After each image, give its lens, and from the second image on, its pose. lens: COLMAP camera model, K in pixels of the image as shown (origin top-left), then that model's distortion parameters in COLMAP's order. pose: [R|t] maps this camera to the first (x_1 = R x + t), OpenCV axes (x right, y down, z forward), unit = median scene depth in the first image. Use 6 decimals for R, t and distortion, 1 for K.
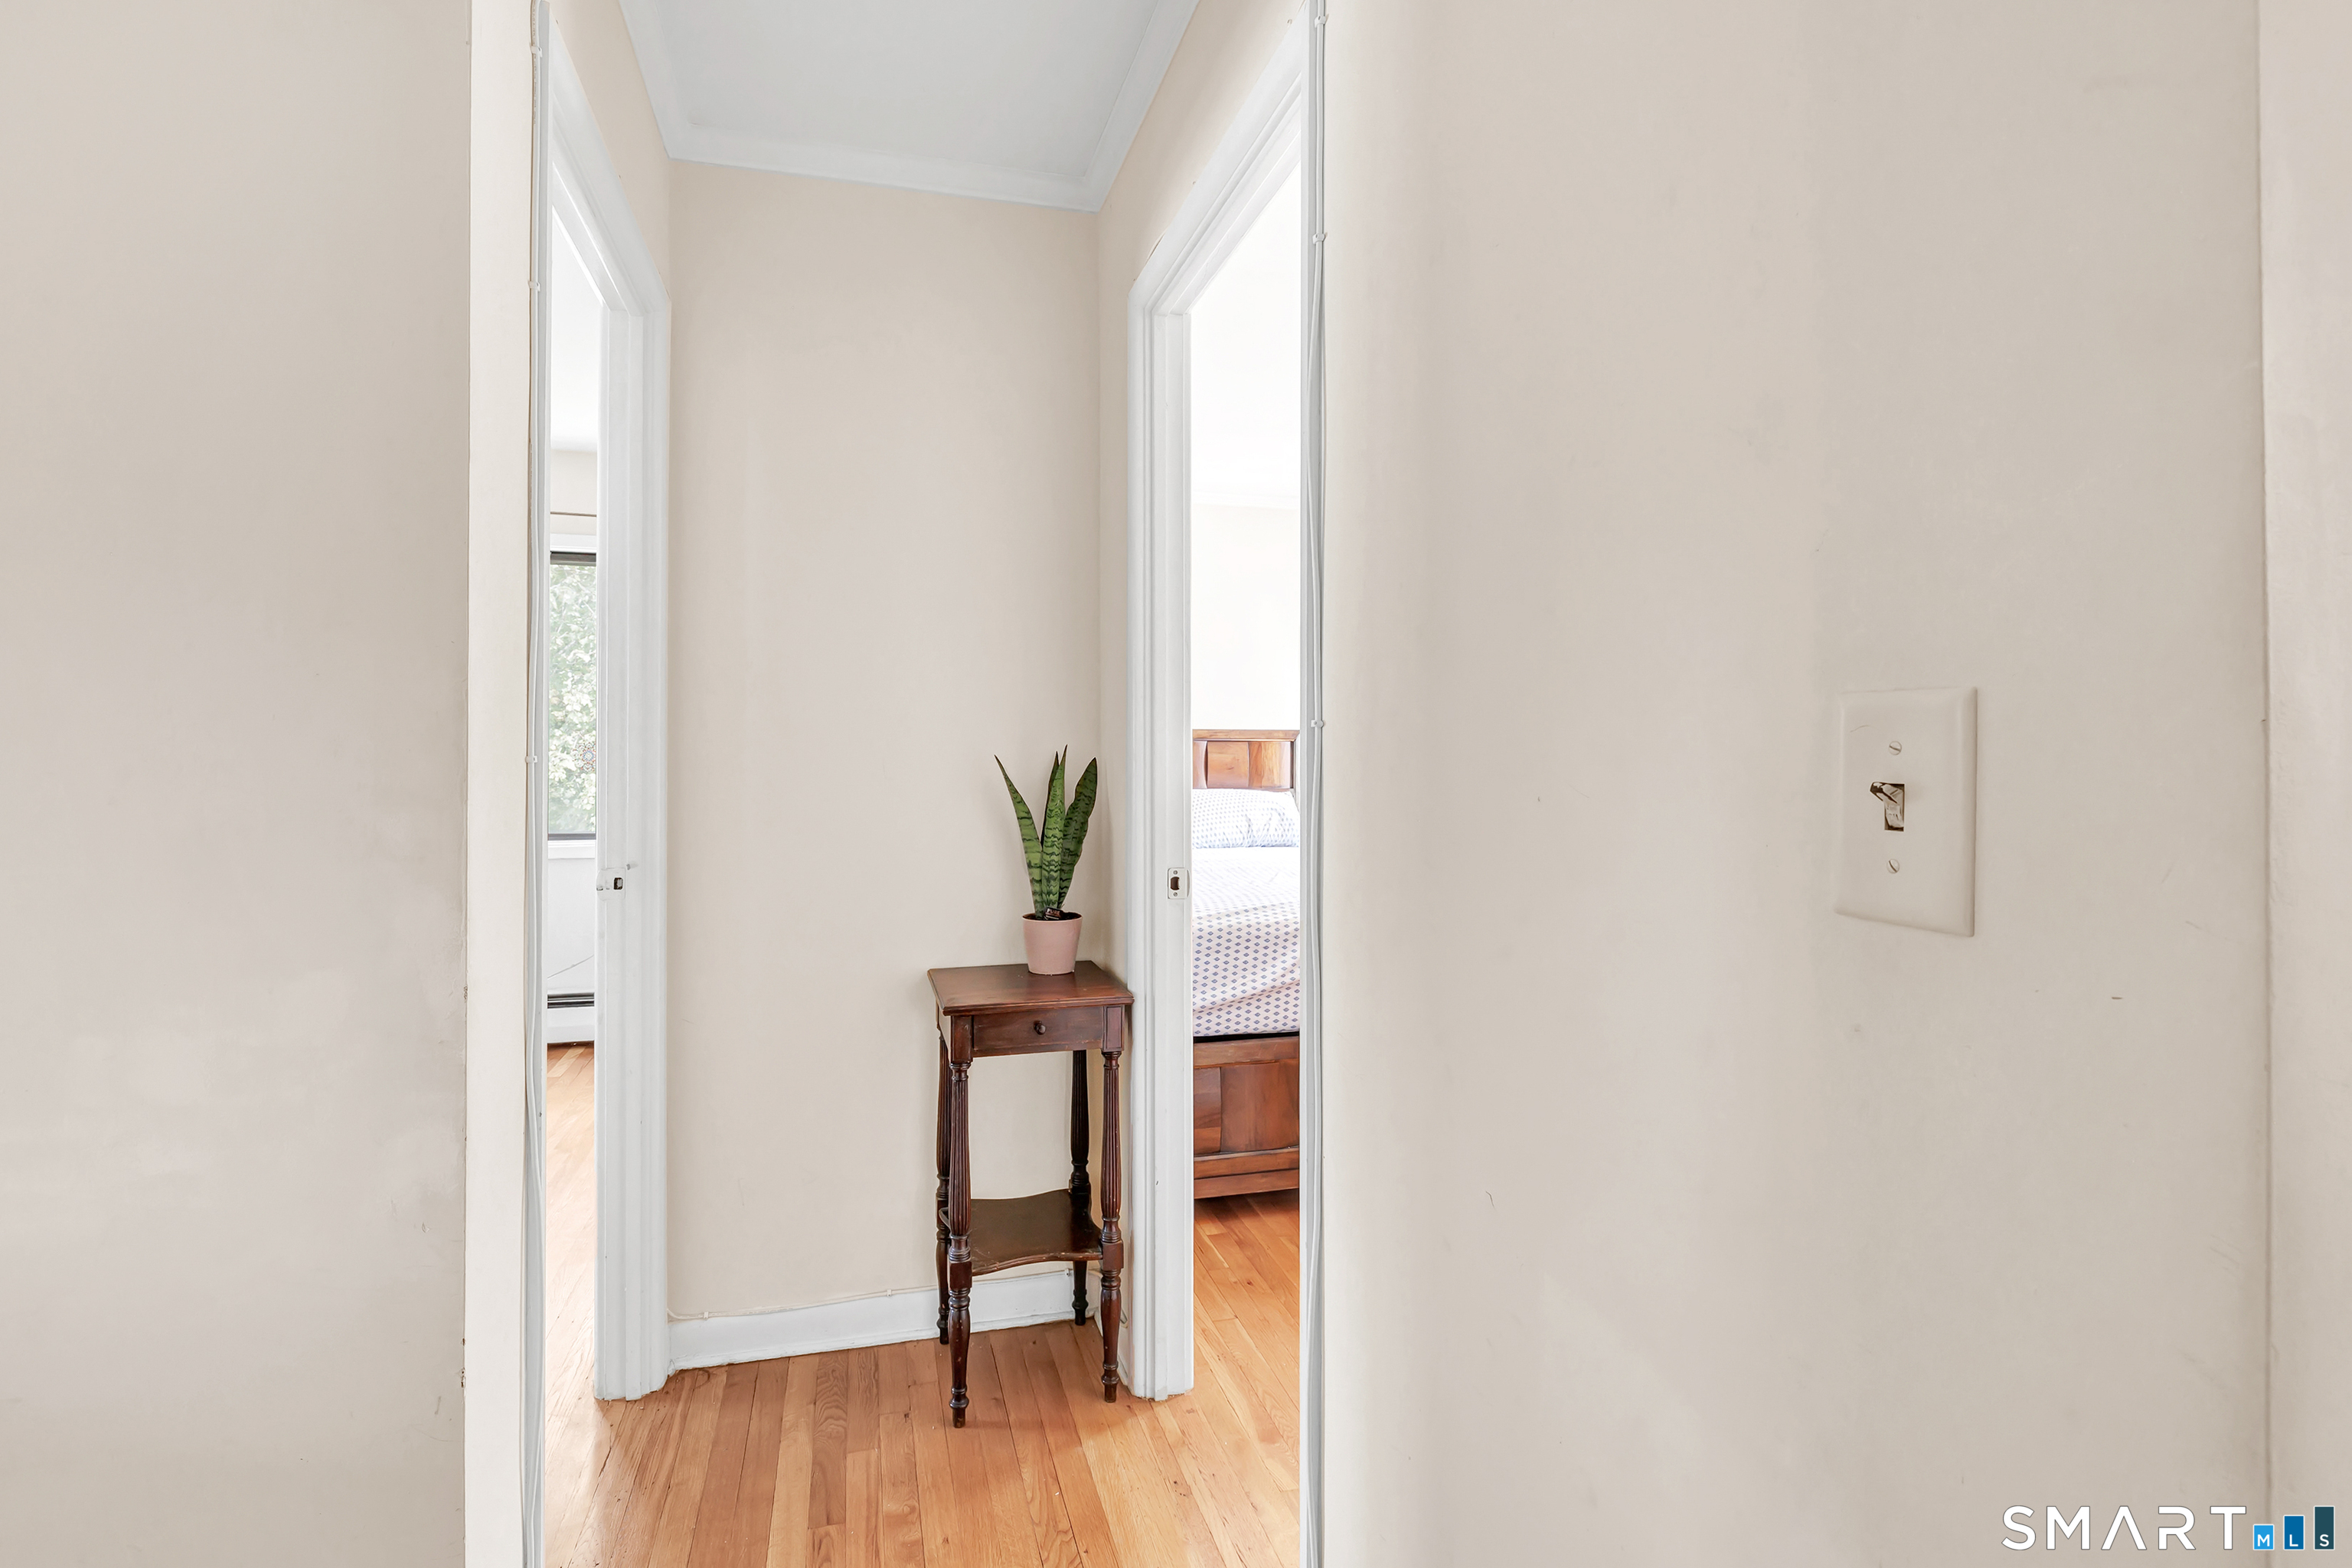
lens RADIAL K [[1032.8, 0, 1173.4], [0, 1032.8, 775.8], [0, 0, 1]] dist [-0.000122, -0.000003]
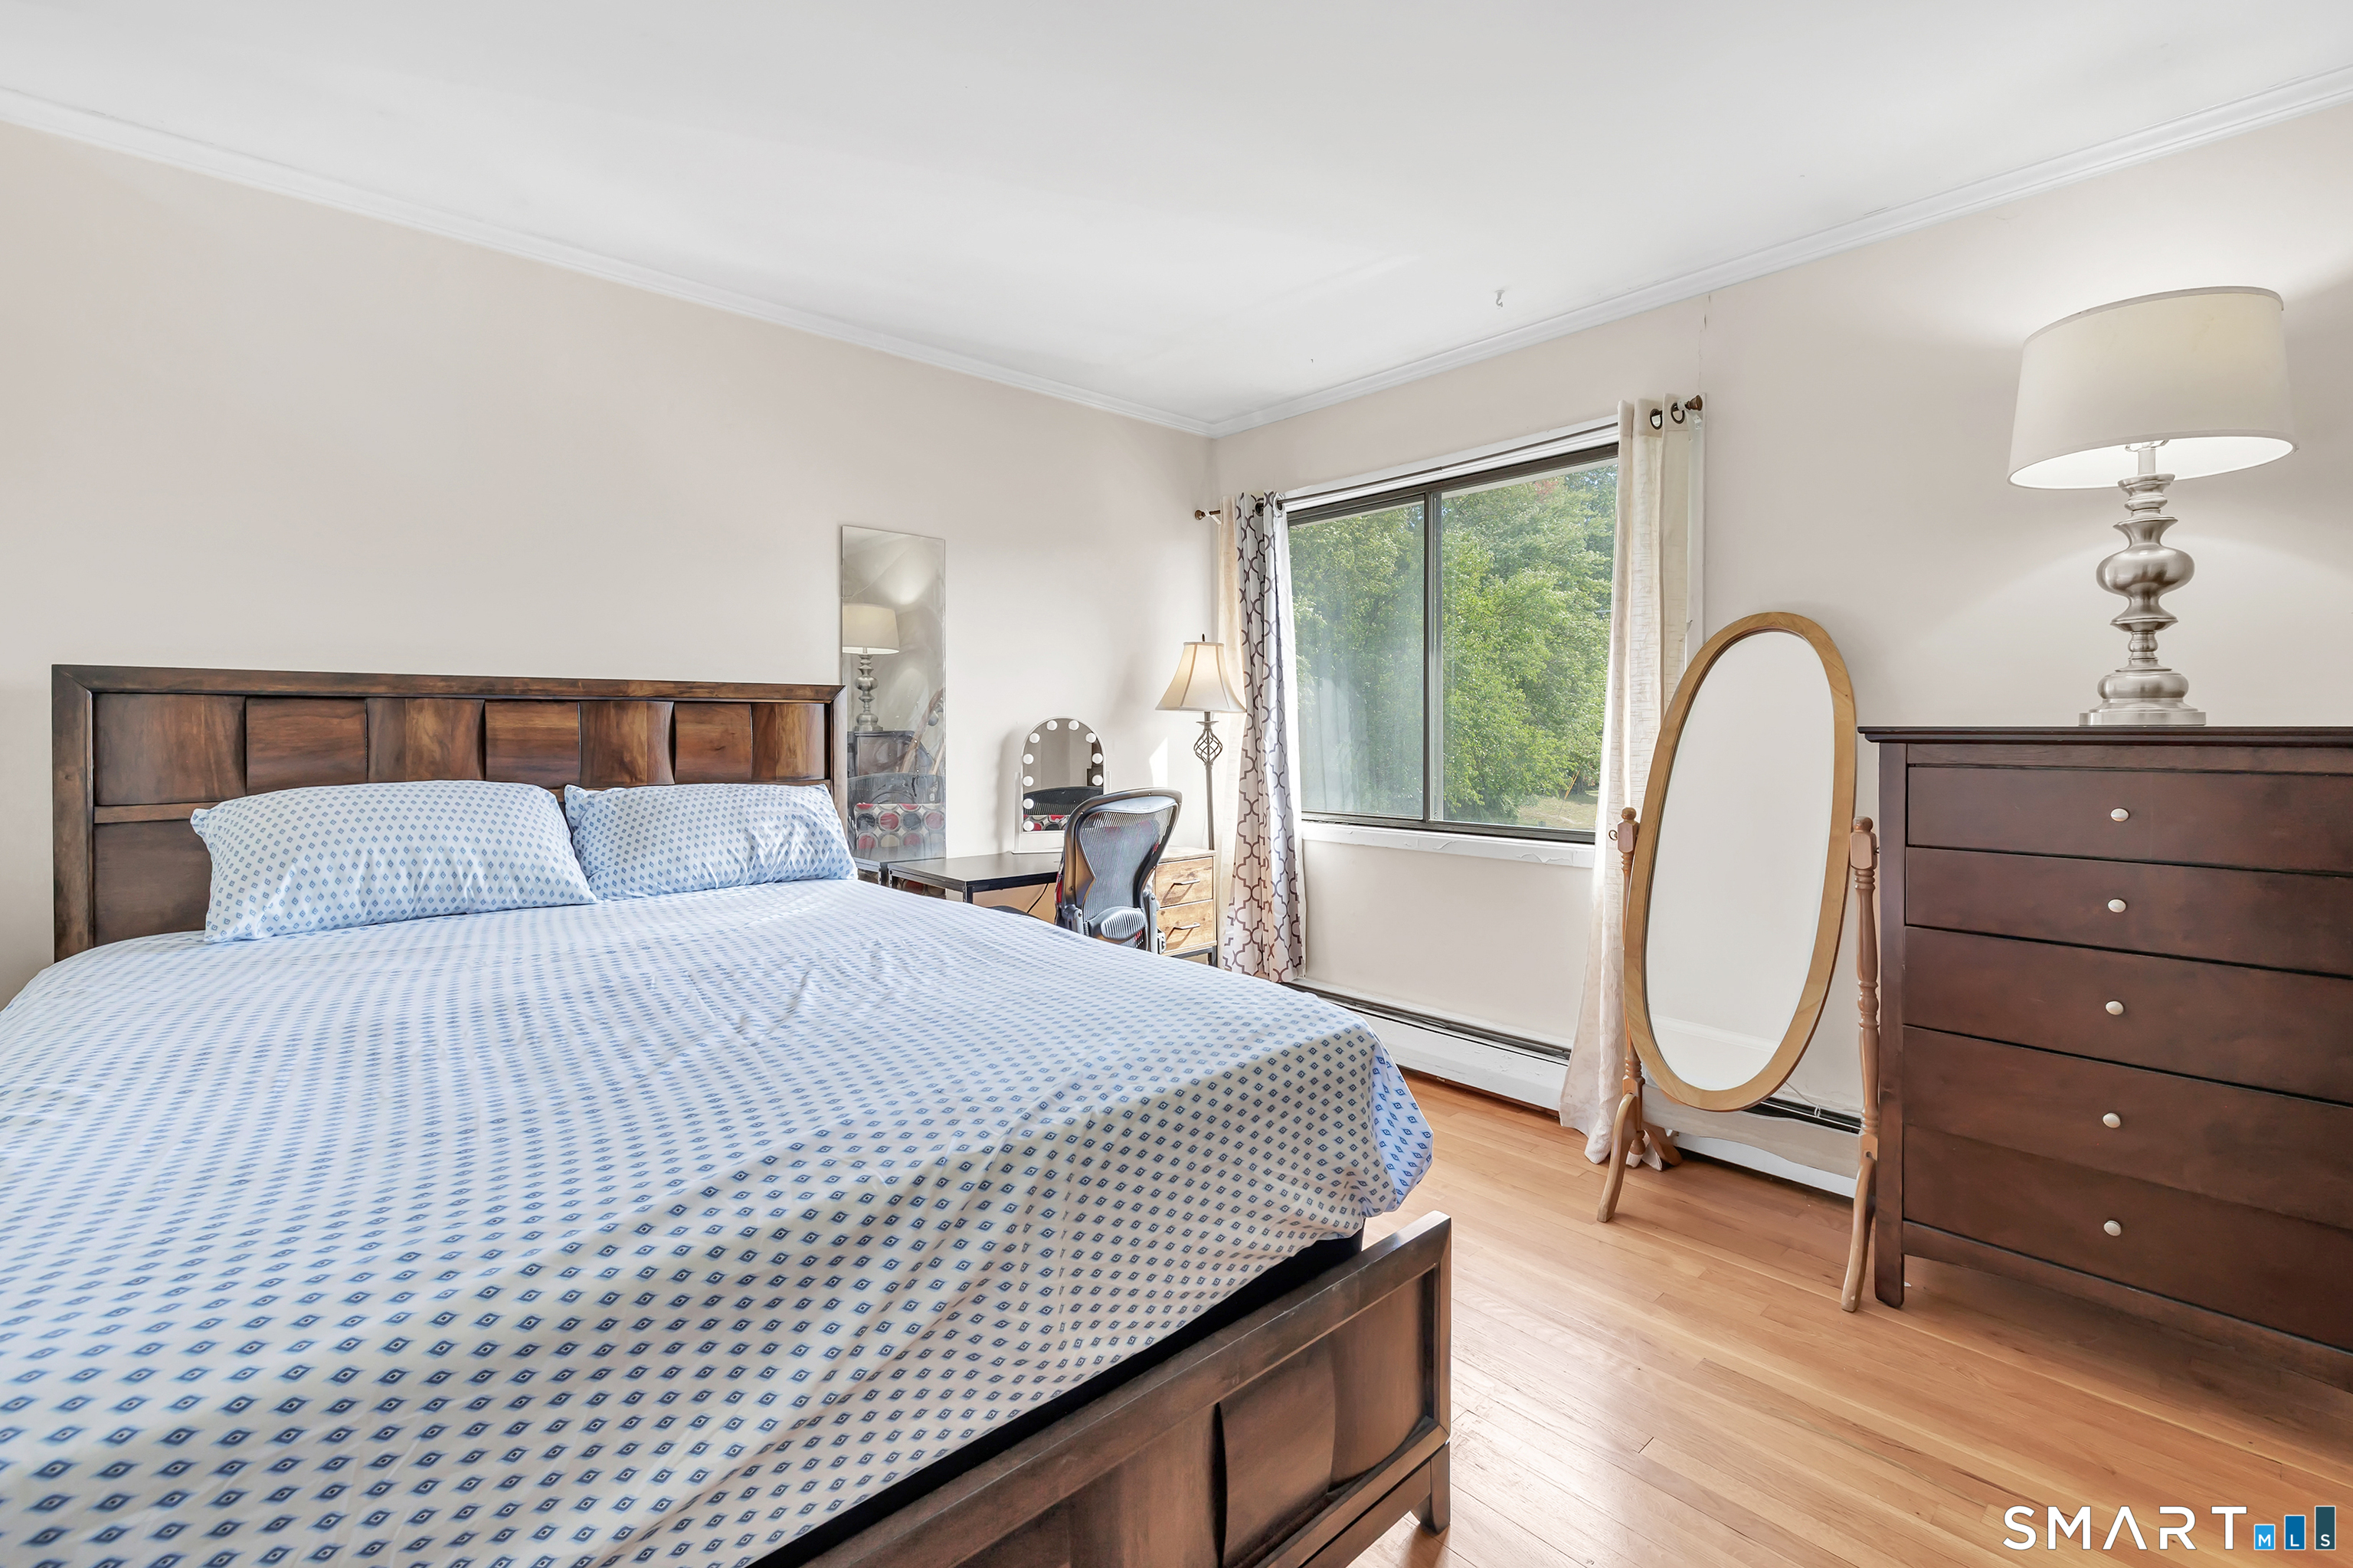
lens RADIAL K [[1033.3, 0, 1178.1], [0, 1033.3, 768.8], [0, 0, 1]] dist [-0.000122, -0.000003]
pose [[0.901336, -0.014577, 0.432876, 0.035925], [0.007263, 0.999802, 0.018544, -0.004577], [-0.433060, -0.013570, 0.901263, 0.351687]]
